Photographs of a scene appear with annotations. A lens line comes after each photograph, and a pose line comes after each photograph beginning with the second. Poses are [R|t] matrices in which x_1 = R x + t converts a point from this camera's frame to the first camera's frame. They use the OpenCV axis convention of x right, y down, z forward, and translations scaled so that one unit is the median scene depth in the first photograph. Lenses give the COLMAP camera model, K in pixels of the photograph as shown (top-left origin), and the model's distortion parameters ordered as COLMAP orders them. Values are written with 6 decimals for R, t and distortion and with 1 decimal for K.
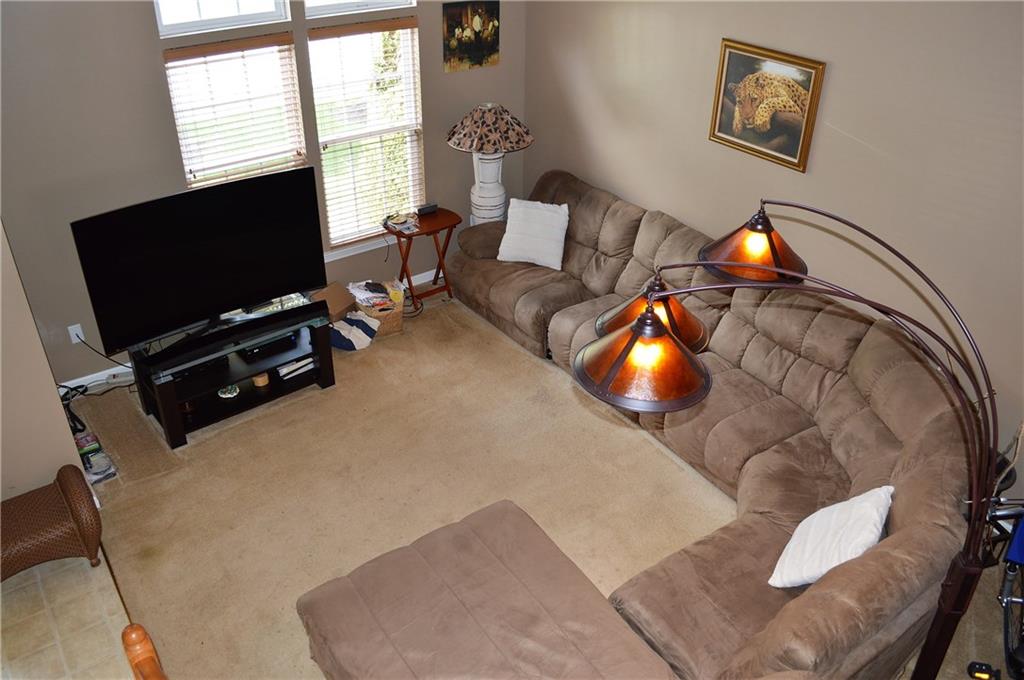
lens RADIAL K [[815.0, 0, 512.2], [0, 815.0, 342.3], [0, 0, 1]] dist [-0.080888, 0.003780]
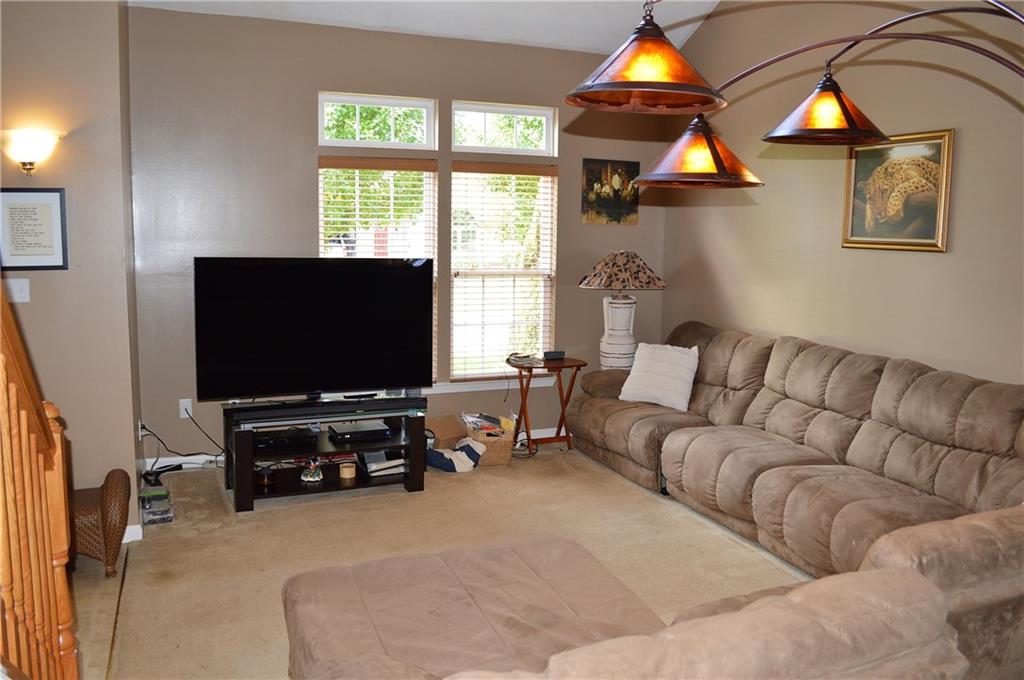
lens RADIAL K [[815.0, 0, 512.3], [0, 815.0, 338.1], [0, 0, 1]] dist [-0.080888, 0.003780]
pose [[0.970077, 0.037724, -0.239850, 0.089302], [-0.132681, 0.909676, -0.393556, 0.230998], [0.203339, 0.413603, 0.887460, 0.123858]]
